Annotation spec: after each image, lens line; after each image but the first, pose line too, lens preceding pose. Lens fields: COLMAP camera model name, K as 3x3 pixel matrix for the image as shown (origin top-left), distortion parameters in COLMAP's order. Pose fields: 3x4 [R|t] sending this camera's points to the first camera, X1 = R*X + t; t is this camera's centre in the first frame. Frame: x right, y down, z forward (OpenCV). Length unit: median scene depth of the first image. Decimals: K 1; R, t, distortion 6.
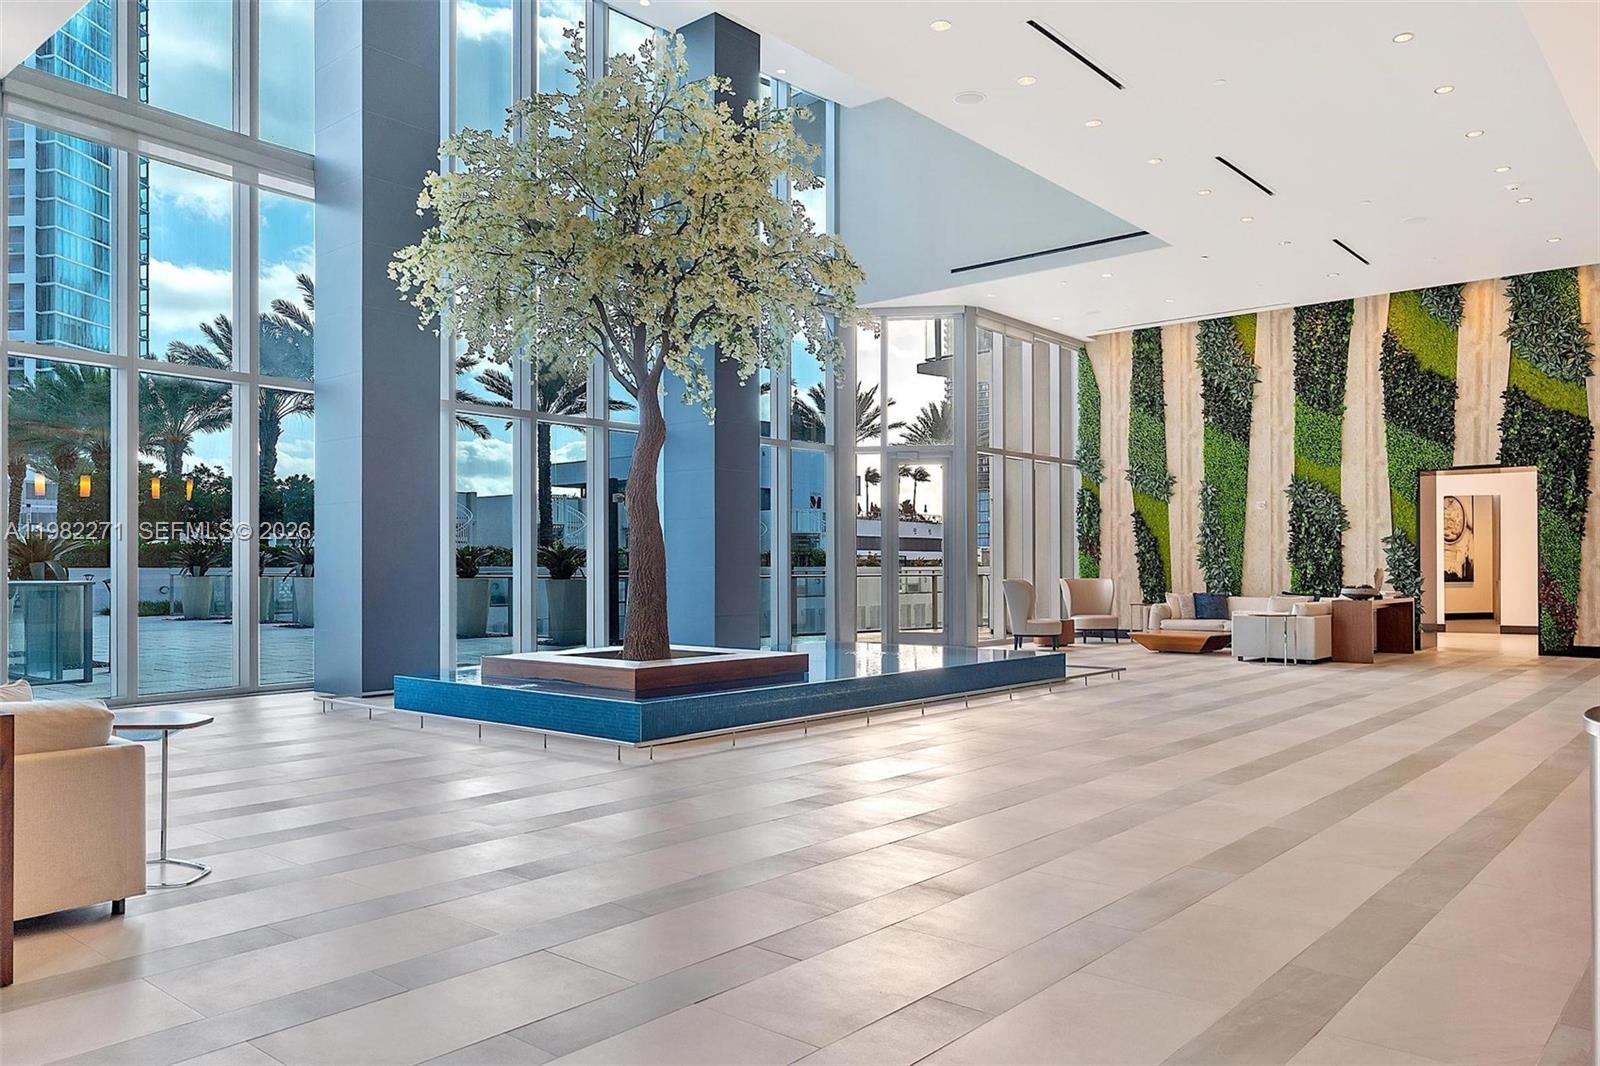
lens RADIAL K [[1136.1, 0, 800.8], [0, 1136.1, 537.8], [0, 0, 1]] dist [0.002650, 0.003433]
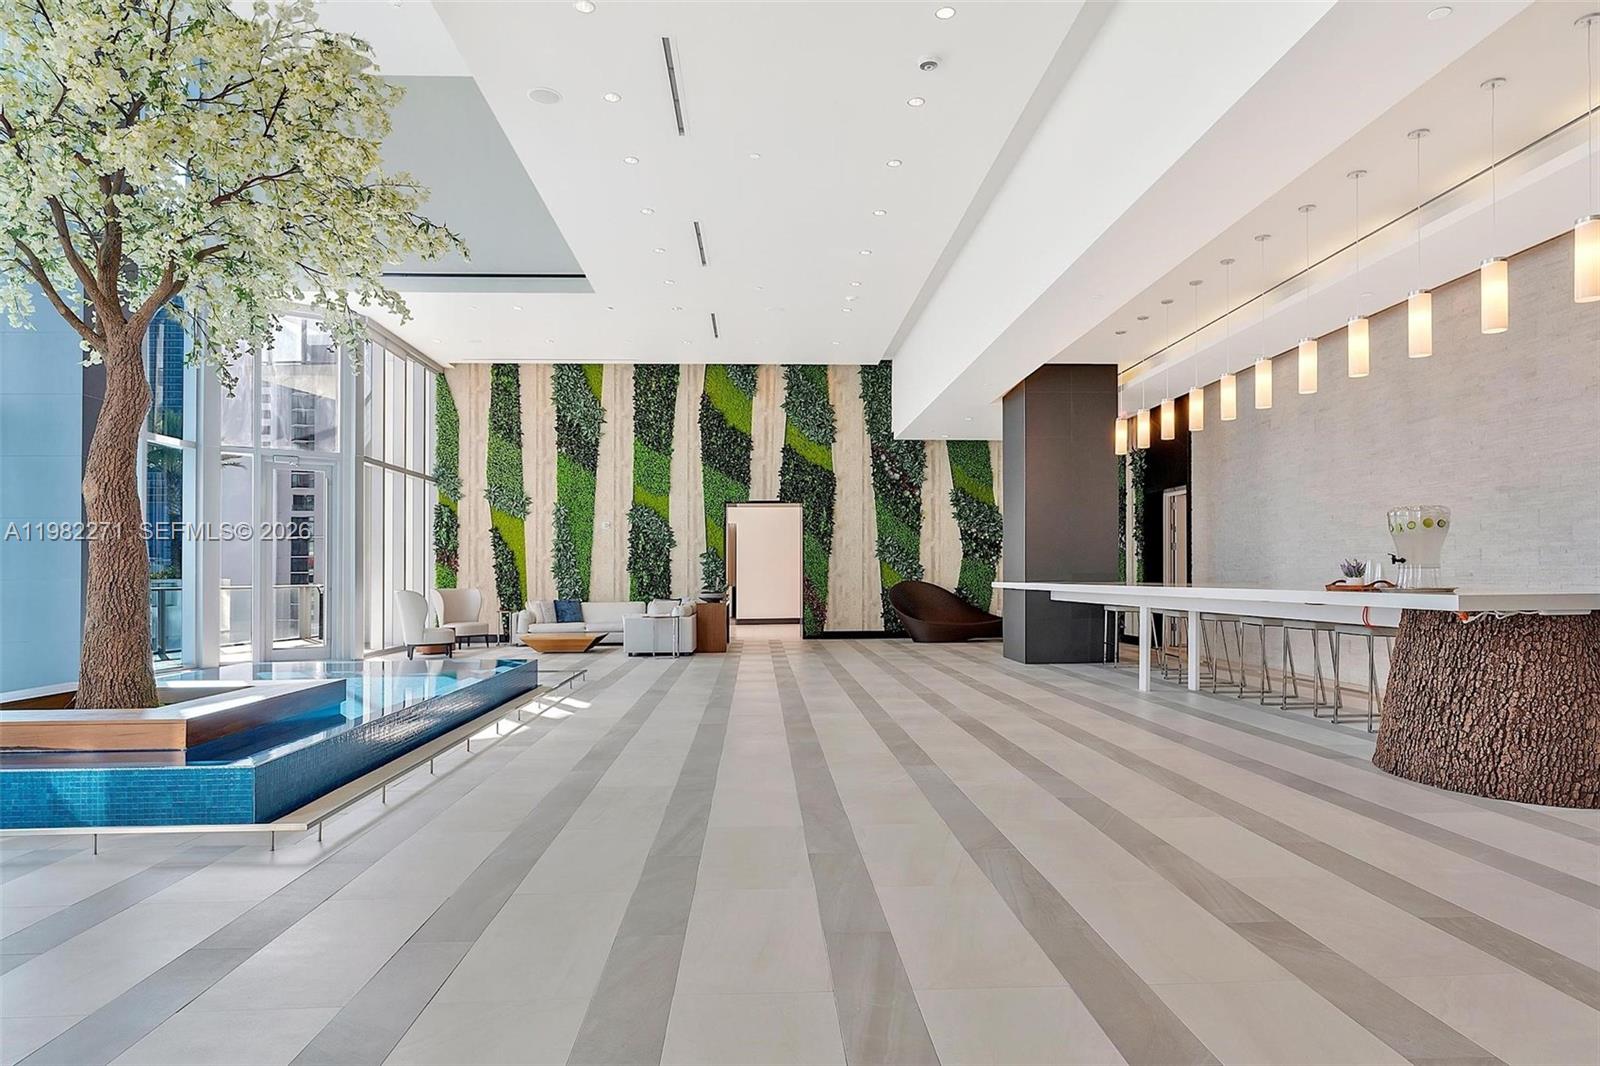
lens RADIAL K [[947.3, 0, 797.8], [0, 947.3, 549.3], [0, 0, 1]] dist [0.003505, 0.001987]
pose [[0.730221, 0.014866, 0.683049, -0.131795], [-0.011584, 0.999889, -0.009378, 0.003648], [-0.683112, -0.001064, 0.730312, 0.138642]]
